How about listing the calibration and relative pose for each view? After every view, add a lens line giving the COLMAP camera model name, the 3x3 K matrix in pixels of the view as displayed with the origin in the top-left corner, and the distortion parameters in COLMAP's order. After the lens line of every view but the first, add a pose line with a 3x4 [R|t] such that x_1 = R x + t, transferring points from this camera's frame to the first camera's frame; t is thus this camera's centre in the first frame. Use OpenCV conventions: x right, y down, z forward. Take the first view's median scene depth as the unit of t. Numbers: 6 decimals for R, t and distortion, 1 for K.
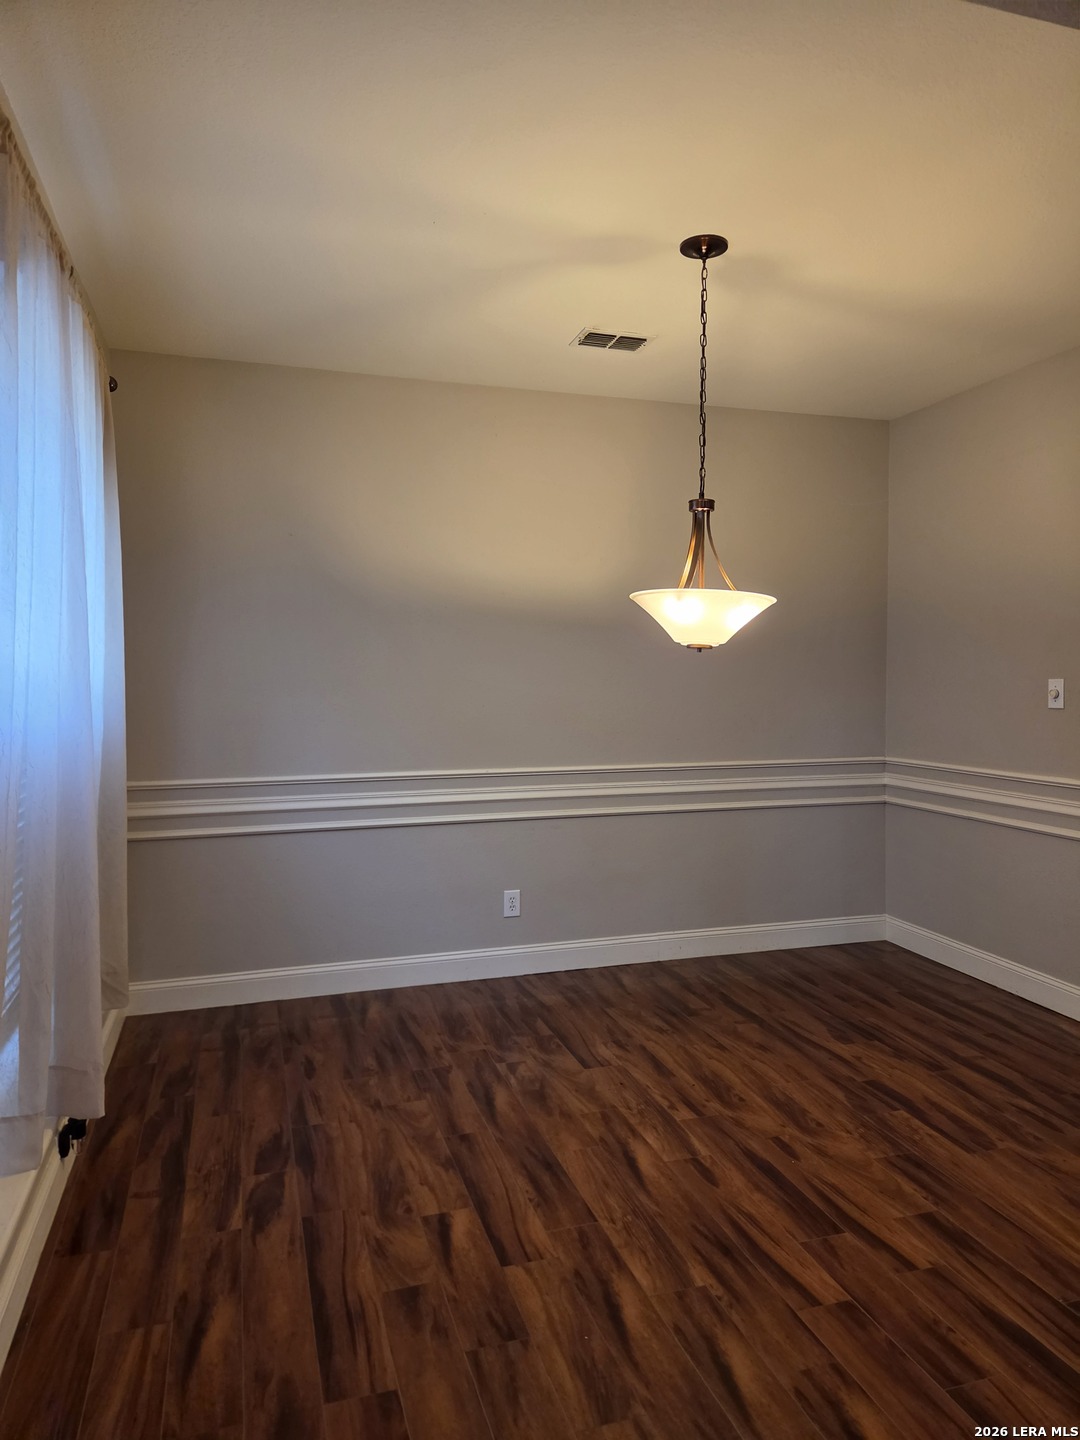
lens RADIAL K [[965.8, 0, 544.3], [0, 965.8, 708.4], [0, 0, 1]] dist [0.068709, -0.058319]
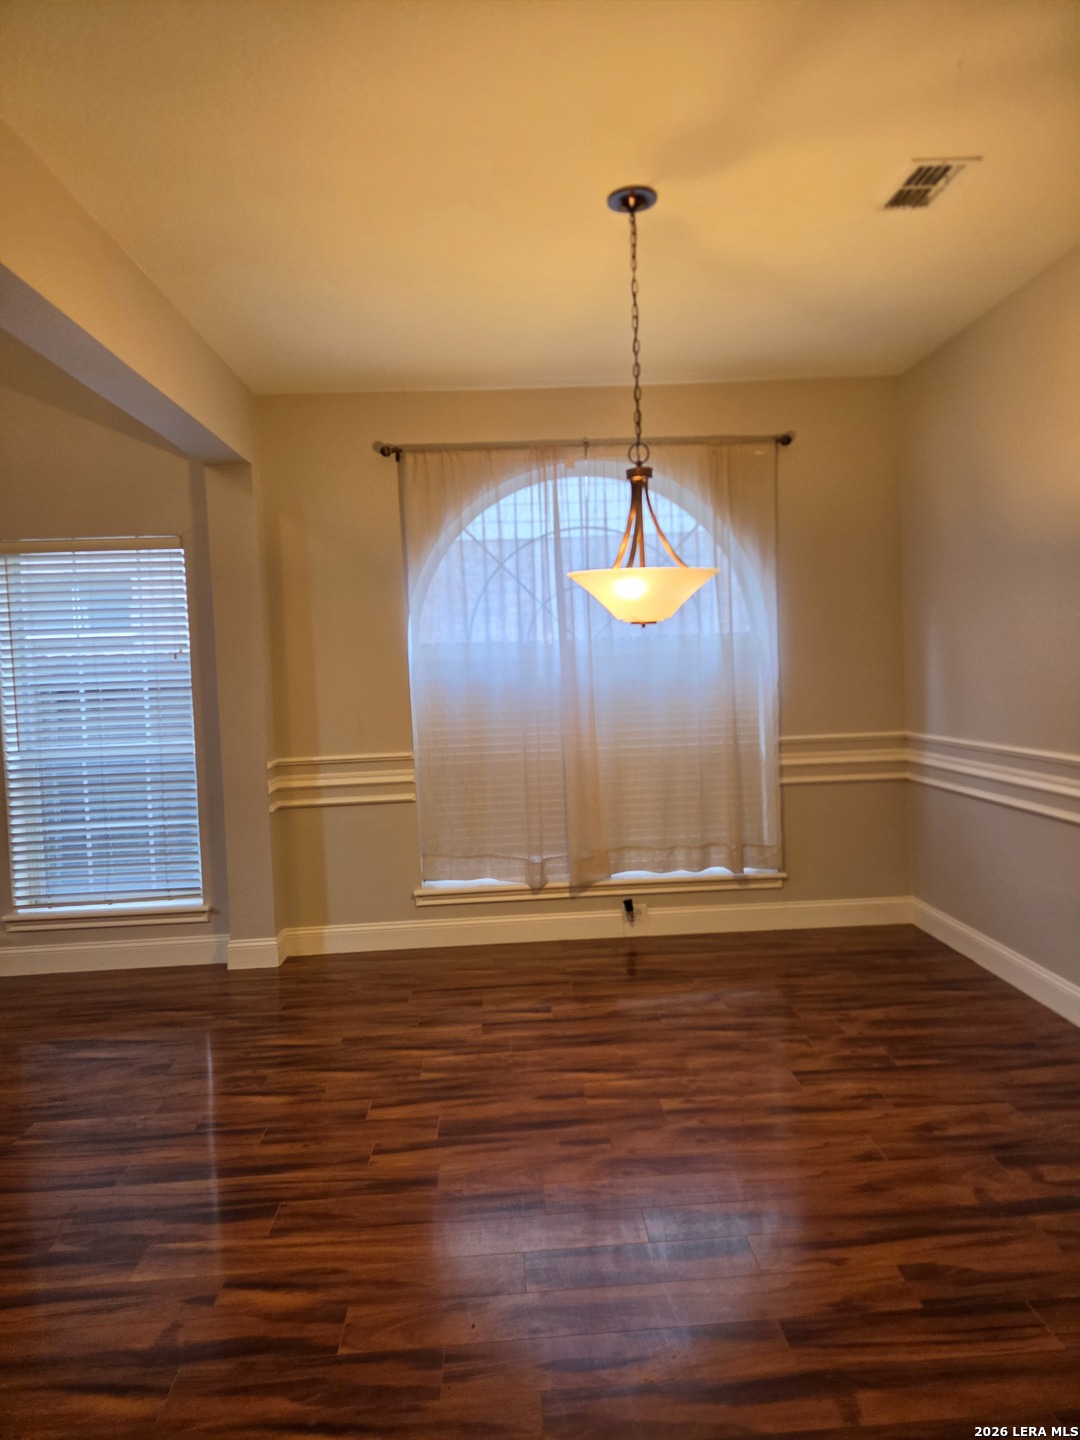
lens RADIAL K [[965.8, 0, 557.3], [0, 965.8, 693.6], [0, 0, 1]] dist [0.068709, -0.058319]
pose [[-0.253144, 0.040294, -0.966589, 1.092479], [0.014857, 0.999176, 0.037762, -0.029264], [0.967314, -0.004802, -0.253535, 1.139897]]
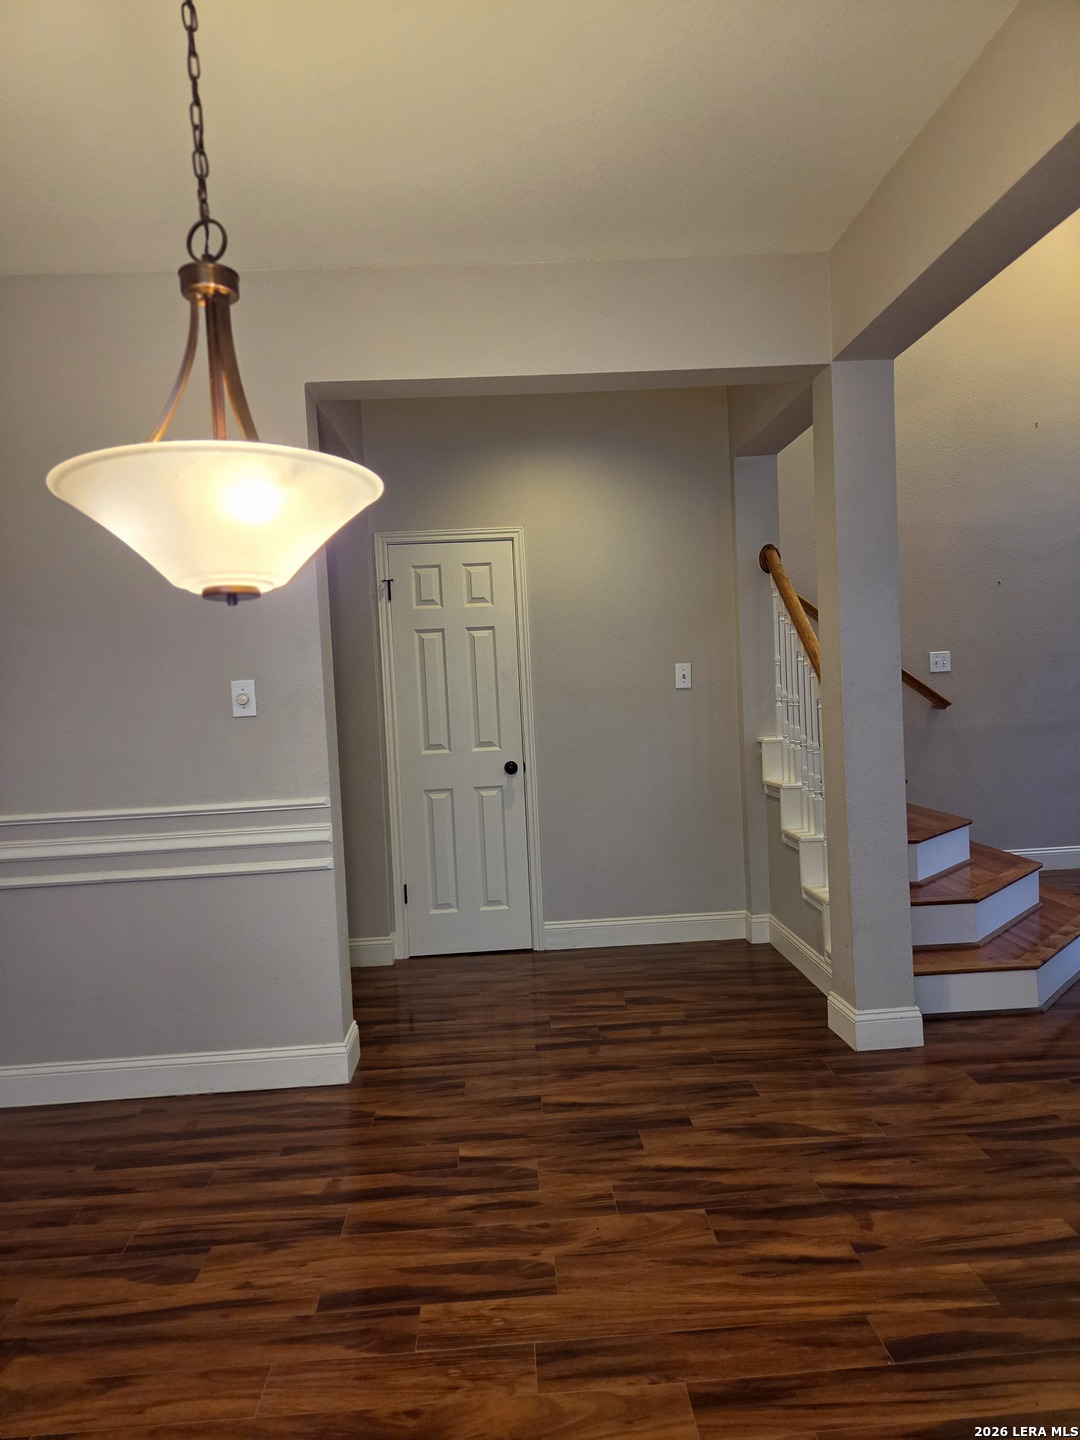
lens RADIAL K [[965.8, 0, 553.6], [0, 965.8, 717.9], [0, 0, 1]] dist [0.068709, -0.058319]
pose [[0.251638, -0.050993, 0.966477, -0.247226], [0.078364, 0.996406, 0.032169, -0.006504], [-0.964644, 0.067642, 0.254729, 0.725523]]
